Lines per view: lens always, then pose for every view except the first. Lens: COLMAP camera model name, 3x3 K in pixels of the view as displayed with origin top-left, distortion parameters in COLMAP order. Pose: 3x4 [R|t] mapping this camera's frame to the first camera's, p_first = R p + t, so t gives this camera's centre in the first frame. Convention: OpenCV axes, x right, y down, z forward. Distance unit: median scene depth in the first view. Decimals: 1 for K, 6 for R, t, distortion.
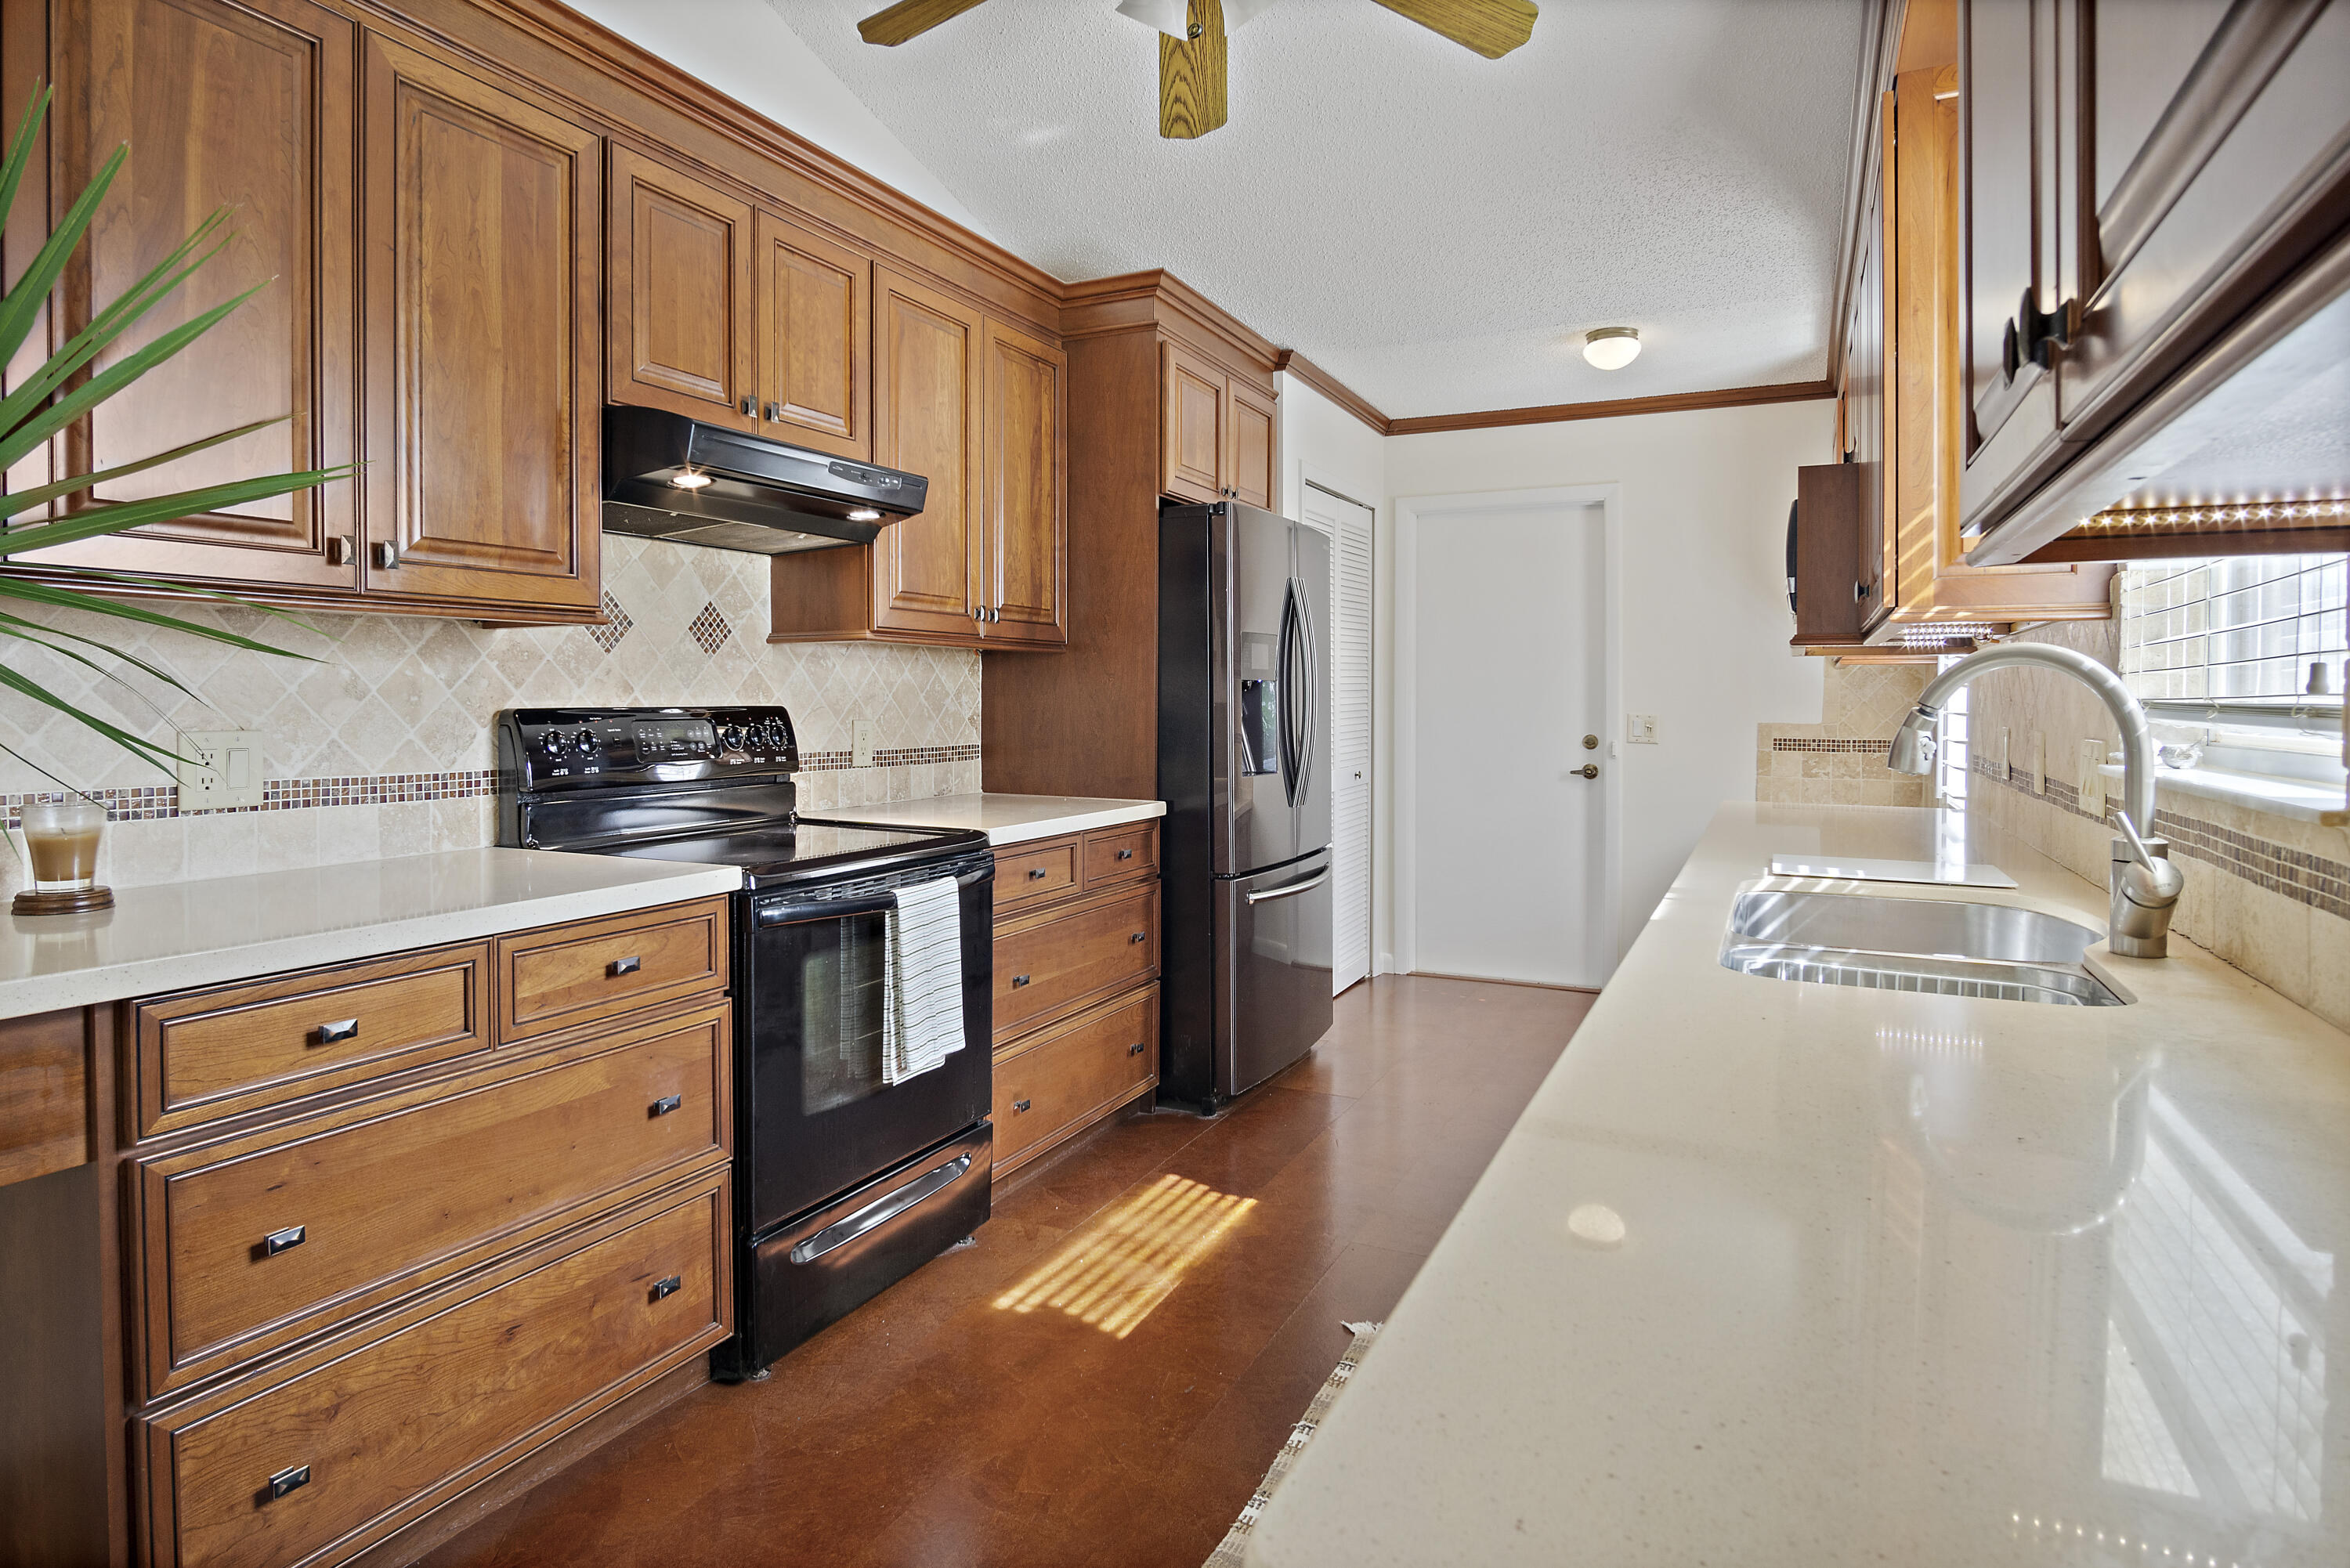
lens RADIAL K [[1291.1, 0, 1158.2], [0, 1291.1, 708.5], [0, 0, 1]] dist [-0.003312, 0.001649]
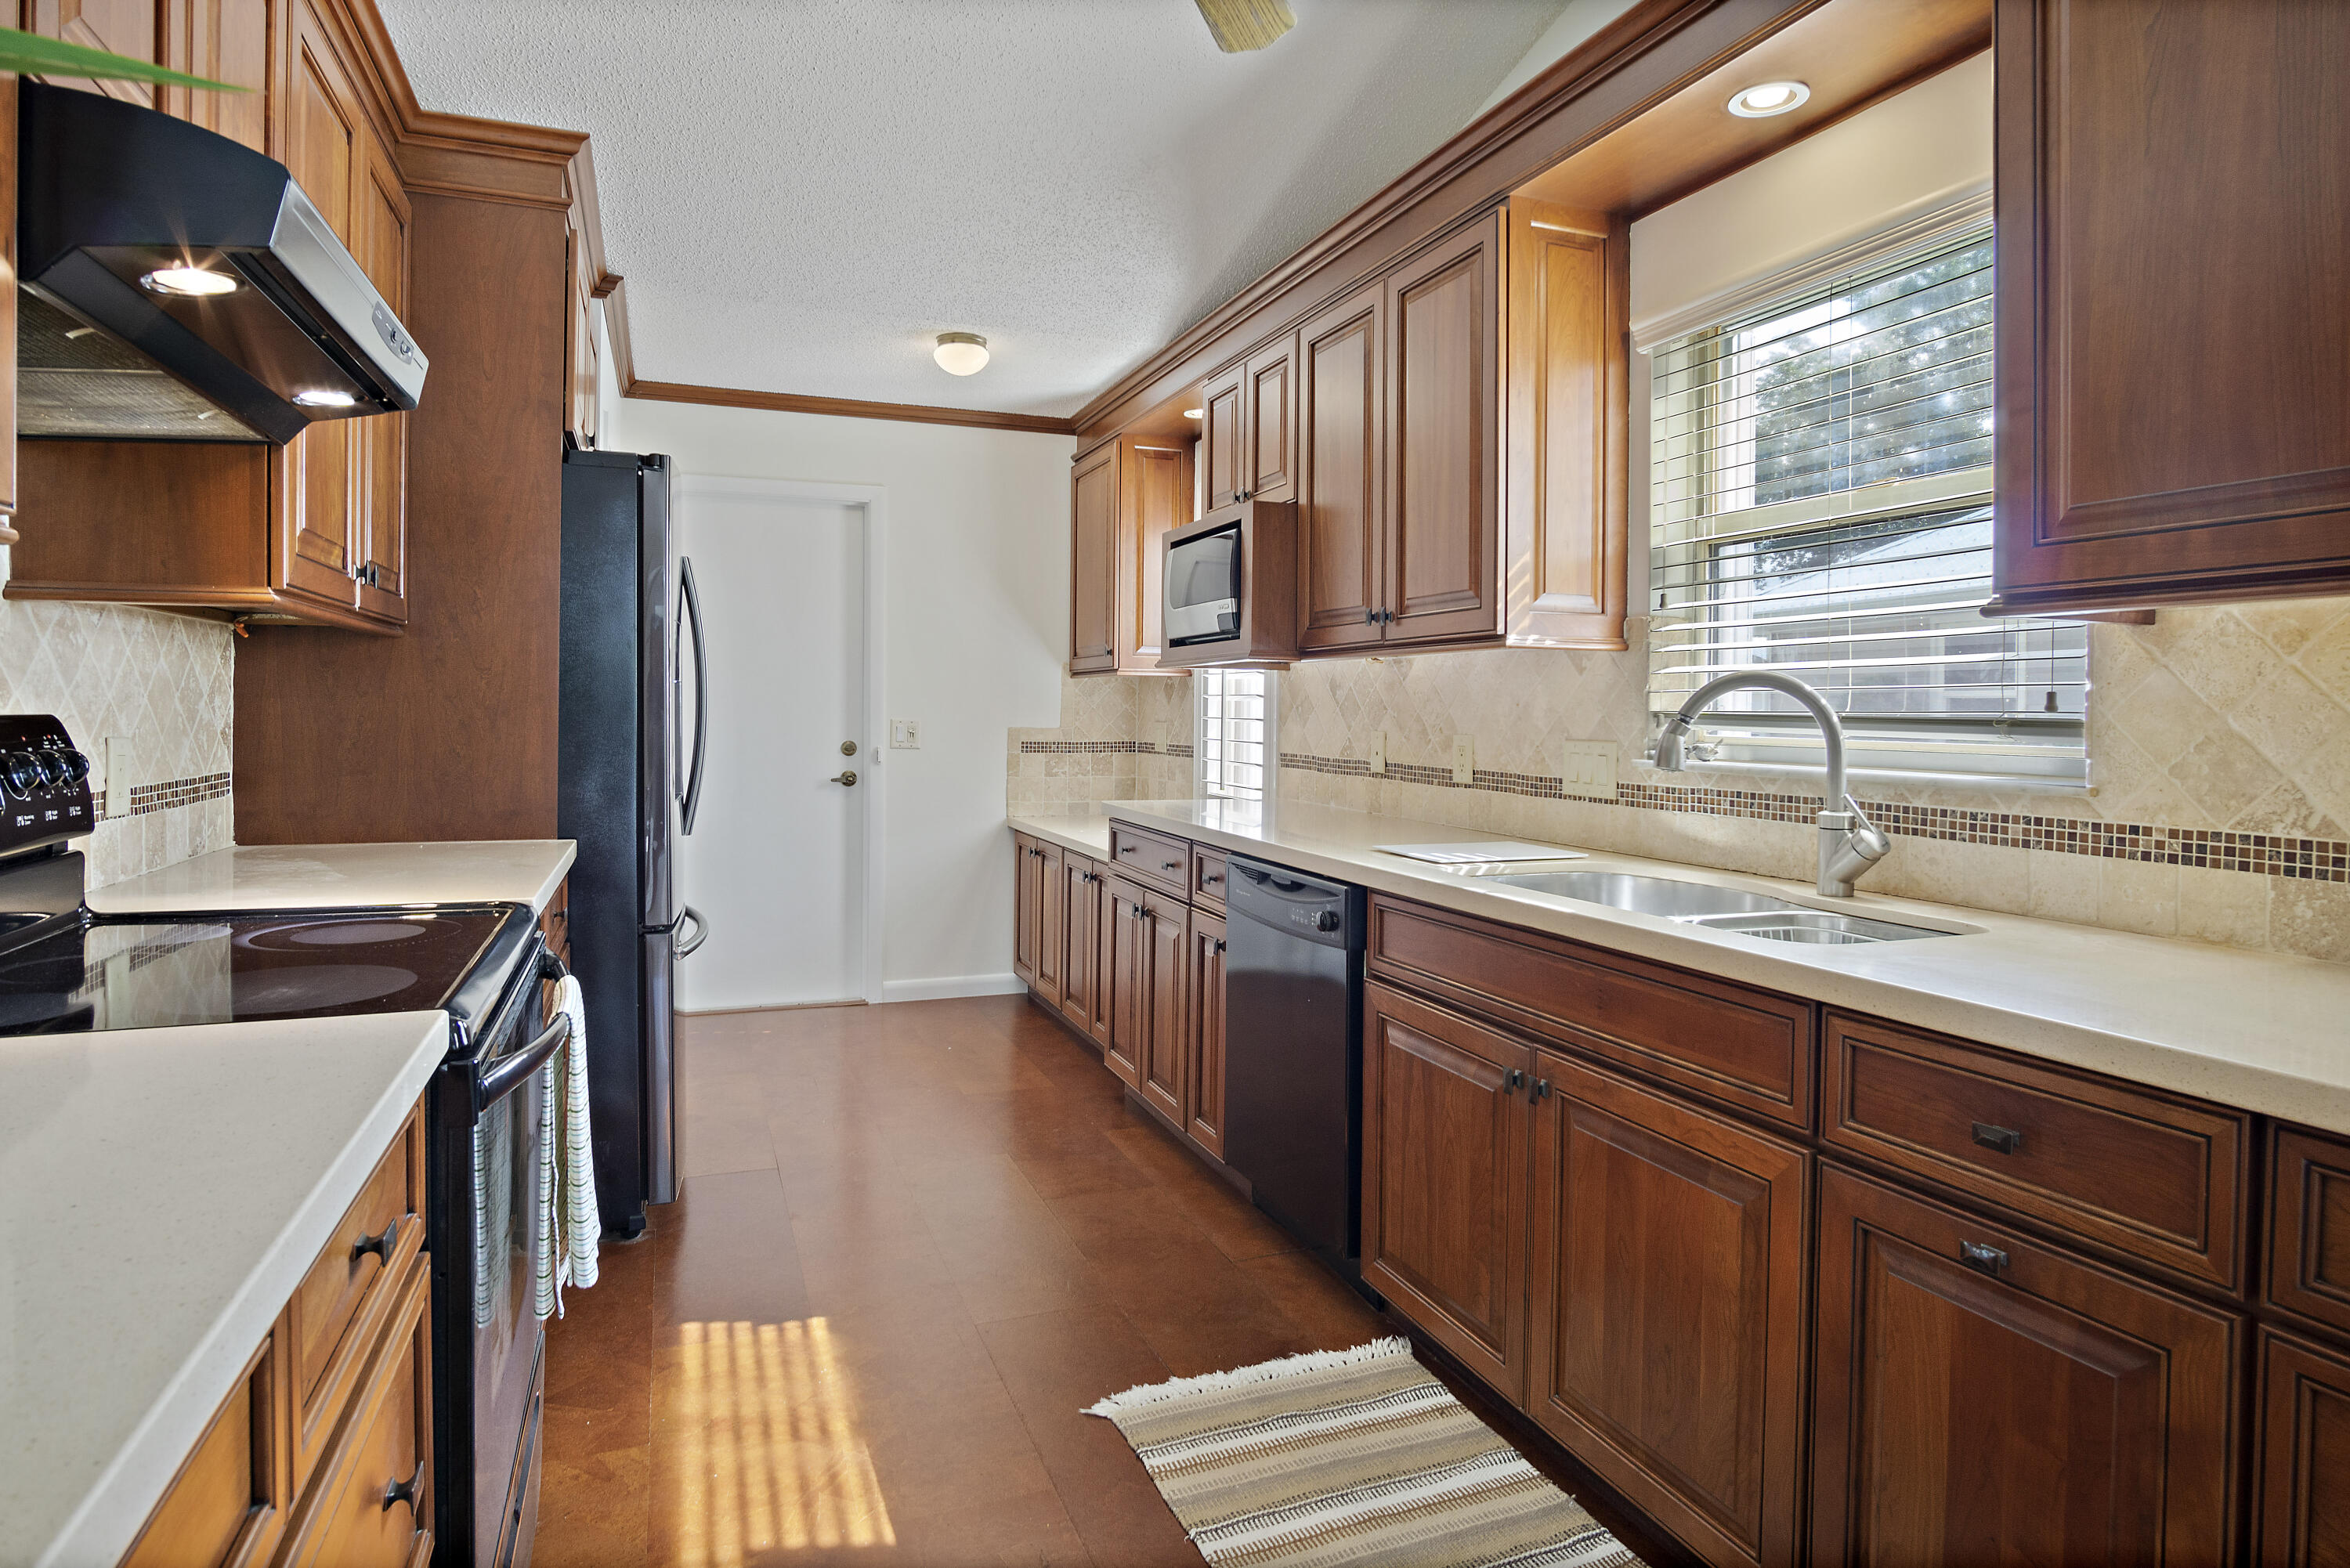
lens RADIAL K [[1291.1, 0, 1158.2], [0, 1291.1, 708.5], [0, 0, 1]] dist [-0.003312, 0.001649]
pose [[0.686836, 0.002496, 0.726808, -0.354530], [-0.001536, 0.999997, -0.001983, -0.004098], [-0.726811, 0.000245, 0.686838, 0.267805]]
